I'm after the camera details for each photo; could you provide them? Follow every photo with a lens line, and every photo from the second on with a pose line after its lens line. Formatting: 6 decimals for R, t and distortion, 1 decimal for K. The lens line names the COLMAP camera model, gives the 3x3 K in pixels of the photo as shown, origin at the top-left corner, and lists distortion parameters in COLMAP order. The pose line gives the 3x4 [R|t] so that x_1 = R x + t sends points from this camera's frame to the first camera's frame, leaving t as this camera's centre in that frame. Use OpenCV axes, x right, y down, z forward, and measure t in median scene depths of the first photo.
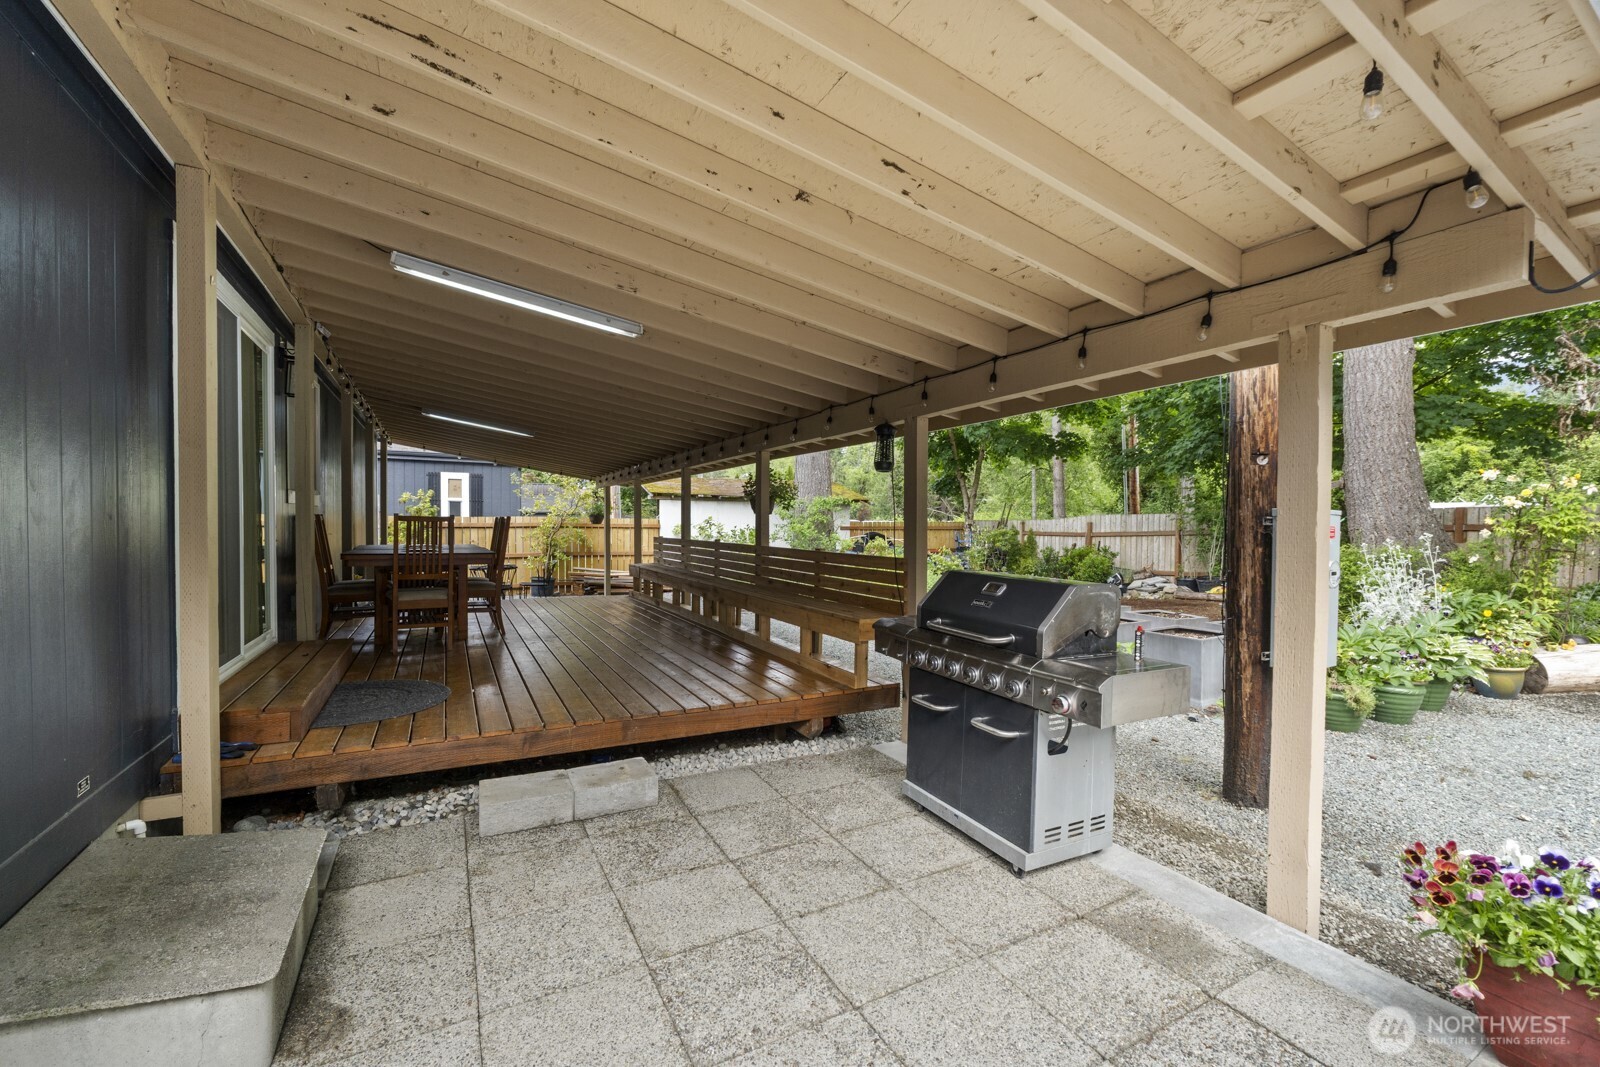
lens RADIAL K [[668.2, 0, 804.8], [0, 668.2, 539.9], [0, 0, 1]] dist [-0.006871, -0.000121]
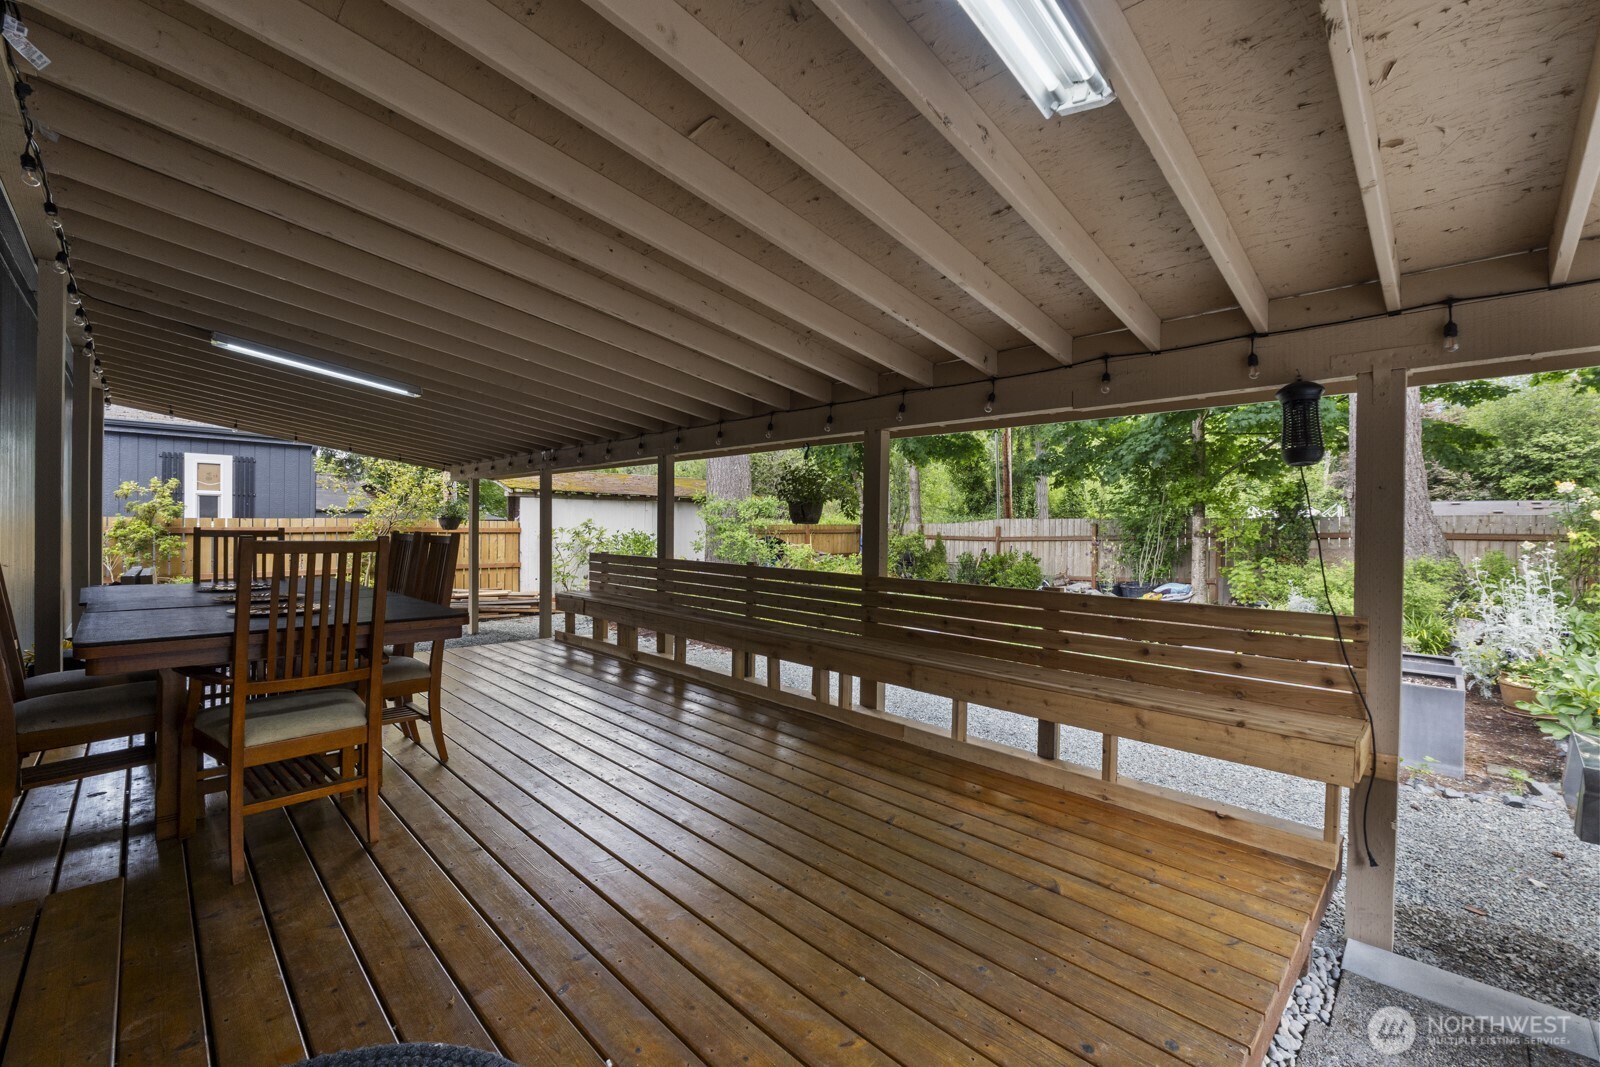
lens RADIAL K [[668.2, 0, 815.2], [0, 668.2, 528.9], [0, 0, 1]] dist [-0.006871, -0.000121]
pose [[0.956687, 0.000616, 0.291117, -0.250110], [0.003615, 0.999896, -0.013996, -0.022491], [-0.291095, 0.014442, 0.956585, 0.317378]]
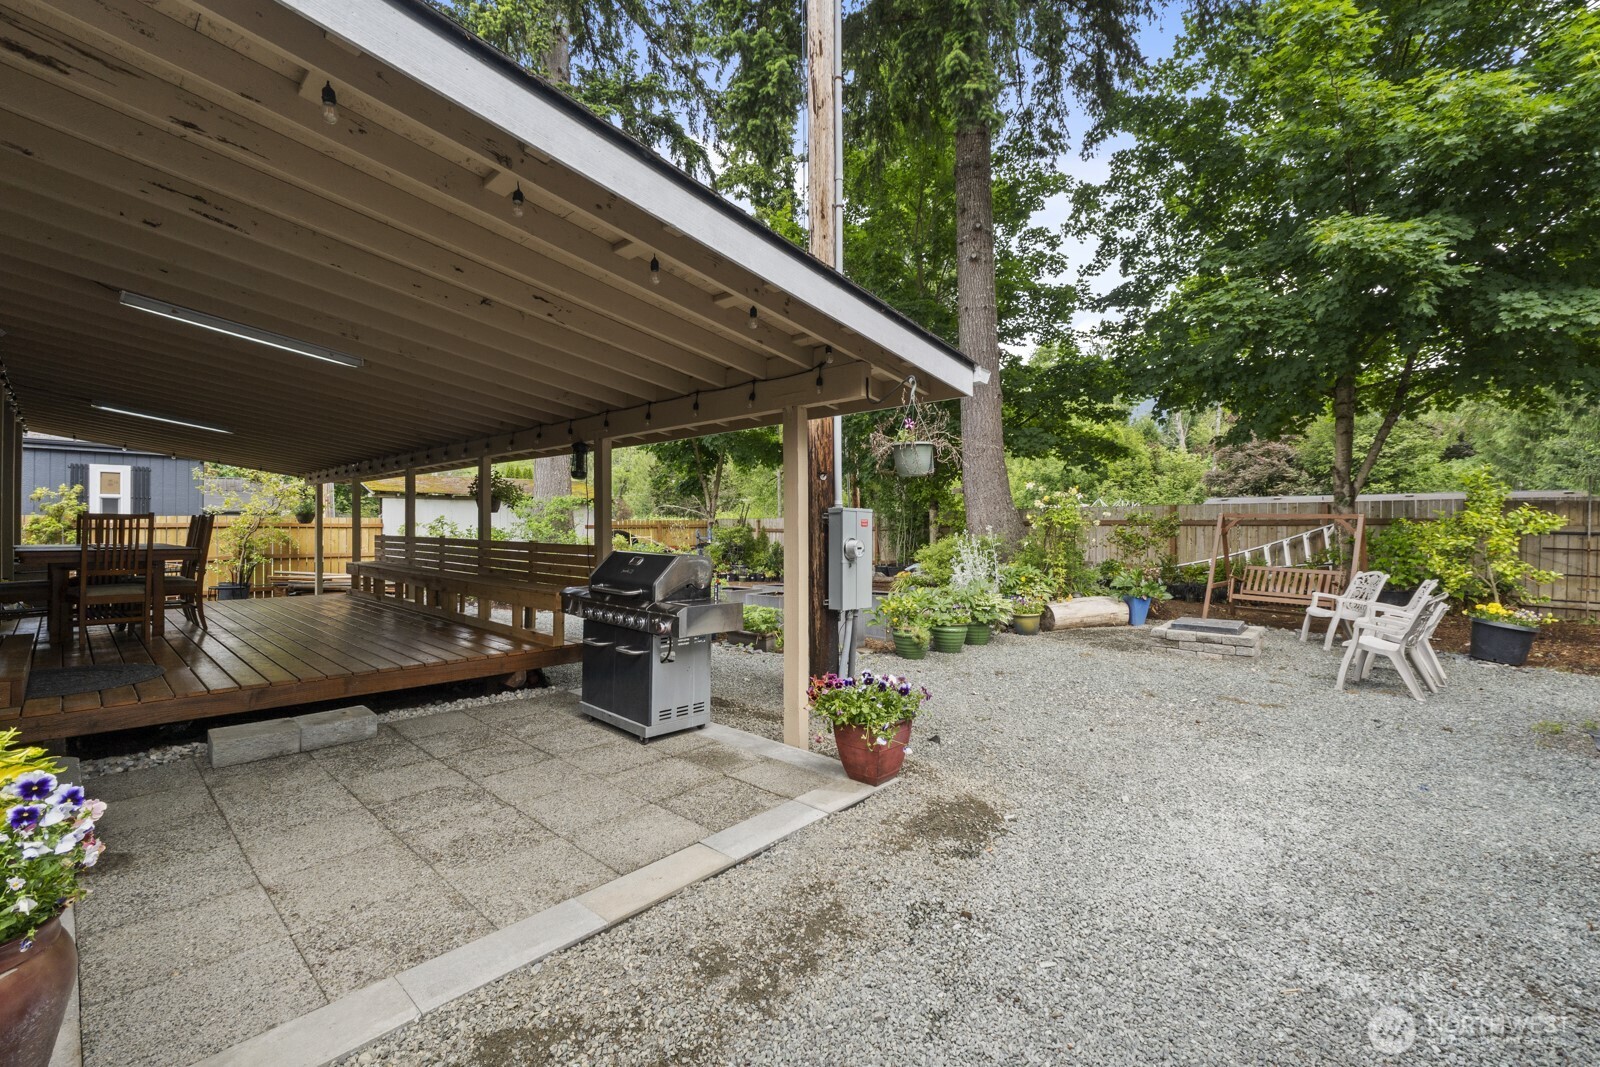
lens RADIAL K [[668.2, 0, 800.9], [0, 668.2, 522.6], [0, 0, 1]] dist [-0.006871, -0.000121]
pose [[0.941123, -0.005013, 0.338027, 0.051864], [0.013493, 0.999650, -0.022742, 0.010758], [-0.337795, 0.025964, 0.940861, -0.218391]]
